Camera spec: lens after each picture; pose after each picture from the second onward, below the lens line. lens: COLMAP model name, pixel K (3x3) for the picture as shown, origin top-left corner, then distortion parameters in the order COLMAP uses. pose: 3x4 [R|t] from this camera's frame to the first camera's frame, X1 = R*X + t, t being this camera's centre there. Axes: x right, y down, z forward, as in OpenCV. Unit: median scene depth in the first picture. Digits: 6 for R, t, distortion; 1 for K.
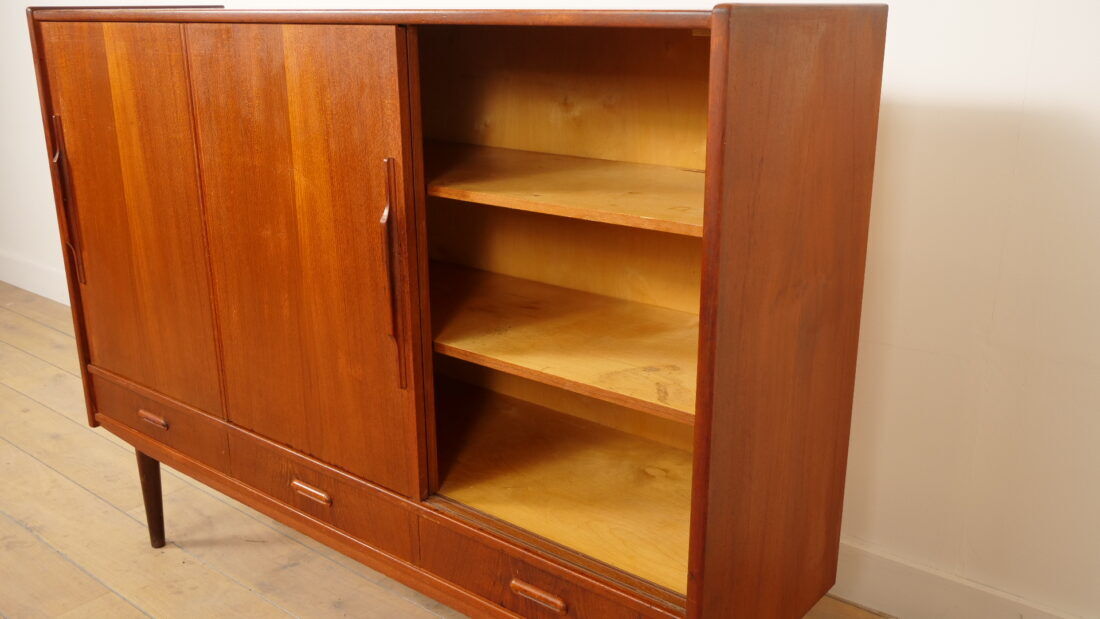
lens RADIAL K [[999.2, 0, 556.8], [0, 999.2, 308.8], [0, 0, 1]] dist [-0.006767, 0.003961]
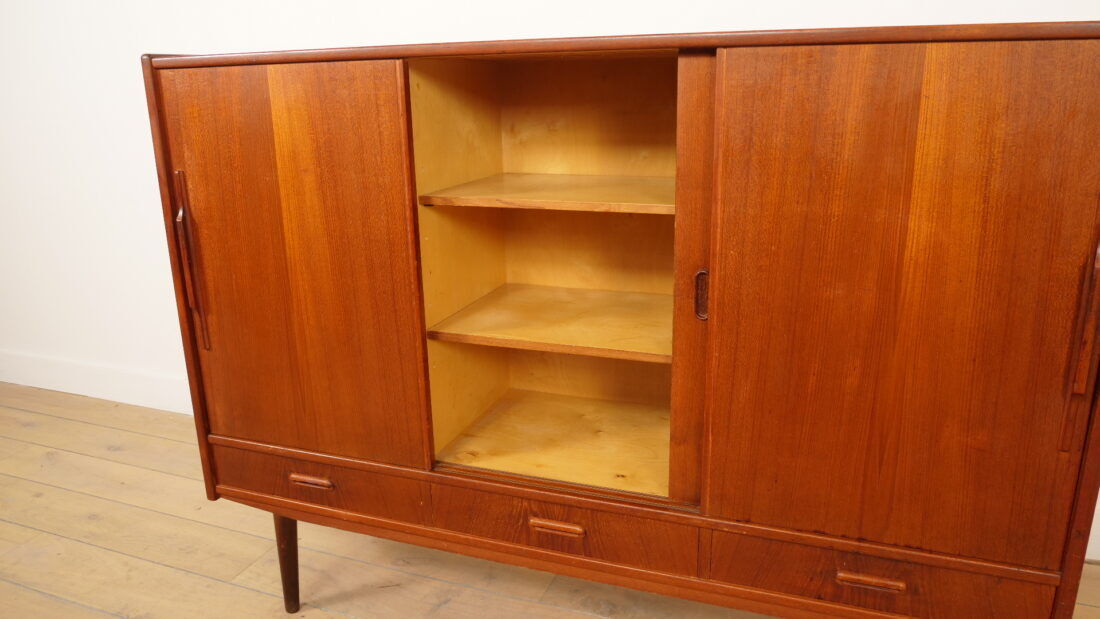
lens RADIAL K [[794.6, 0, 556.0], [0, 794.6, 310.8], [0, 0, 1]] dist [-0.037850, 0.007069]
pose [[0.946728, -0.098921, 0.306466, -0.775398], [0.105262, 0.994436, -0.004190, -0.088662], [-0.304346, 0.036226, 0.951872, 0.460743]]
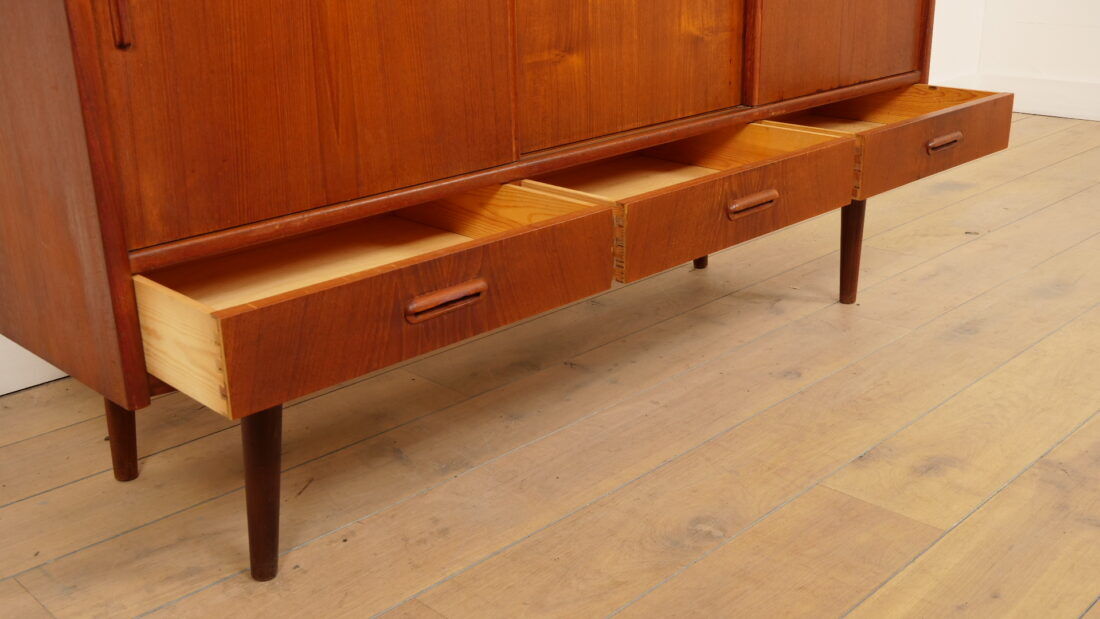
lens RADIAL K [[1138.1, 0, 556.2], [0, 1138.1, 313.4], [0, 0, 1]] dist [-0.010264, 0.000000]
pose [[0.095139, -0.330264, 0.939082, -1.538878], [0.311675, 0.905813, 0.286987, -0.062585], [-0.945414, 0.265385, 0.189113, 1.238697]]
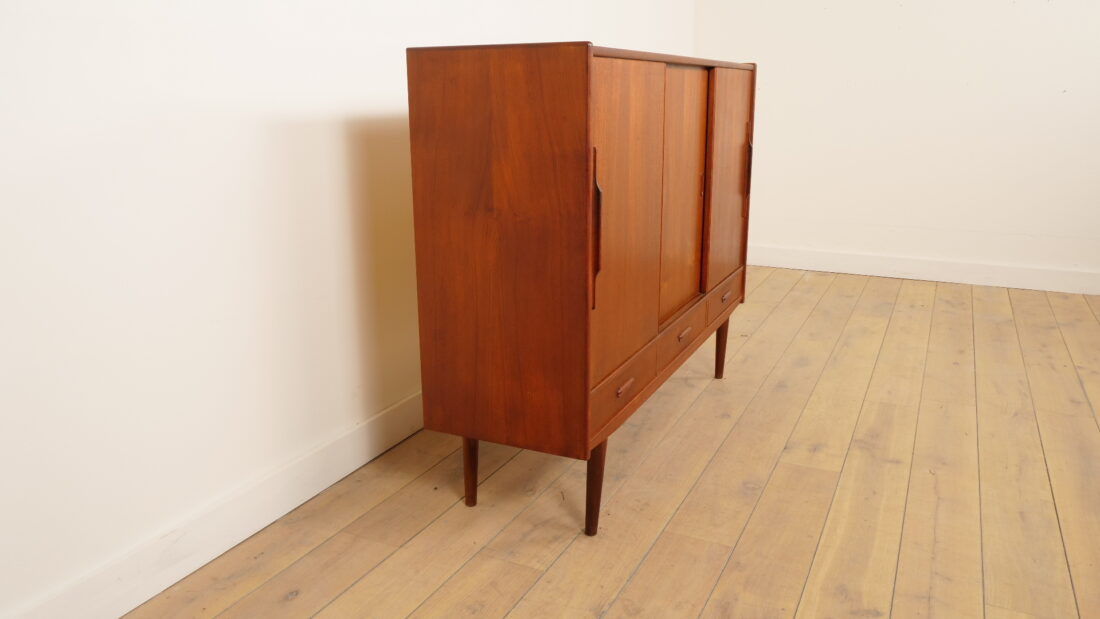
lens RADIAL K [[825.5, 0, 557.2], [0, 825.5, 304.8], [0, 0, 1]] dist [-0.044568, 0.005806]
pose [[-0.239267, -0.237101, 0.941559, -1.980987], [0.289877, 0.908058, 0.302328, -0.464837], [-0.926673, 0.345273, -0.148538, 1.776103]]
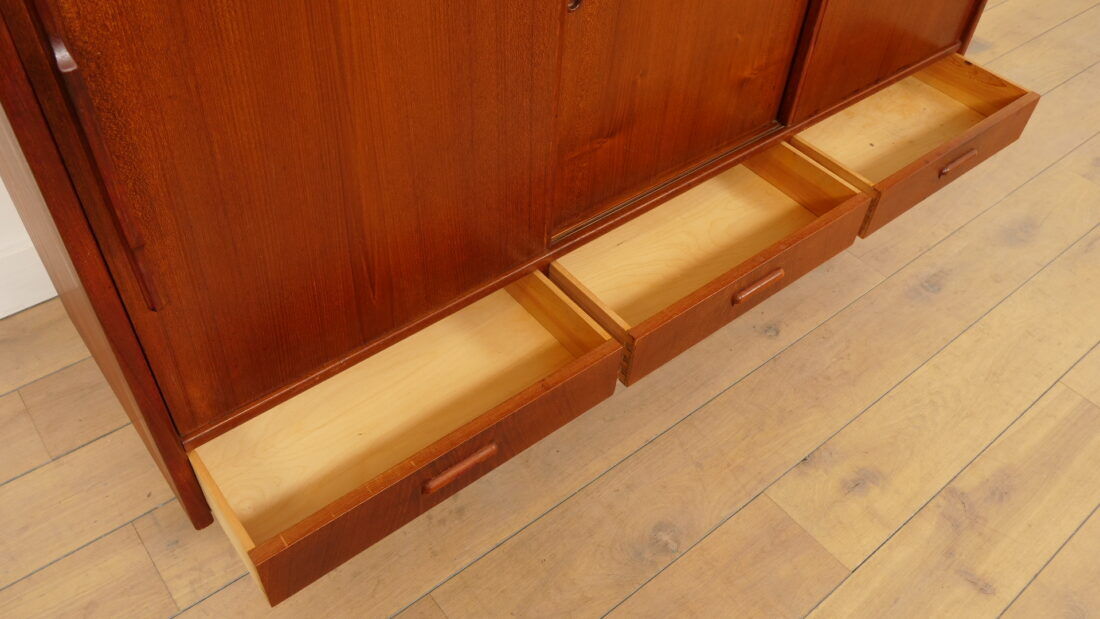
lens RADIAL K [[871.8, 0, 554.4], [0, 871.8, 307.5], [0, 0, 1]] dist [-0.036775, 0.005083]
pose [[0.200072, -0.689689, 0.695916, -1.208329], [0.233682, 0.723370, 0.649715, -0.373835], [-0.951506, 0.032633, 0.305894, 1.172905]]
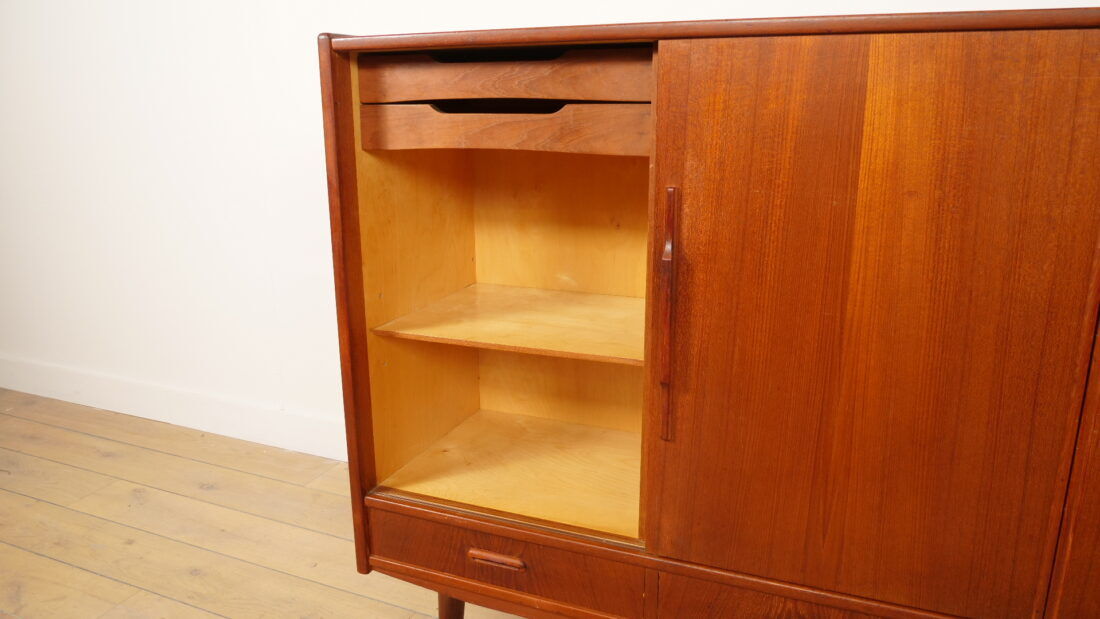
lens RADIAL K [[847.2, 0, 541.0], [0, 847.2, 311.3], [0, 0, 1]] dist [-0.023635, 0.006099]
pose [[0.959311, -0.076090, 0.271905, -1.199806], [0.084693, 0.996206, -0.020030, -0.200366], [-0.269349, 0.042243, 0.962116, 0.851449]]
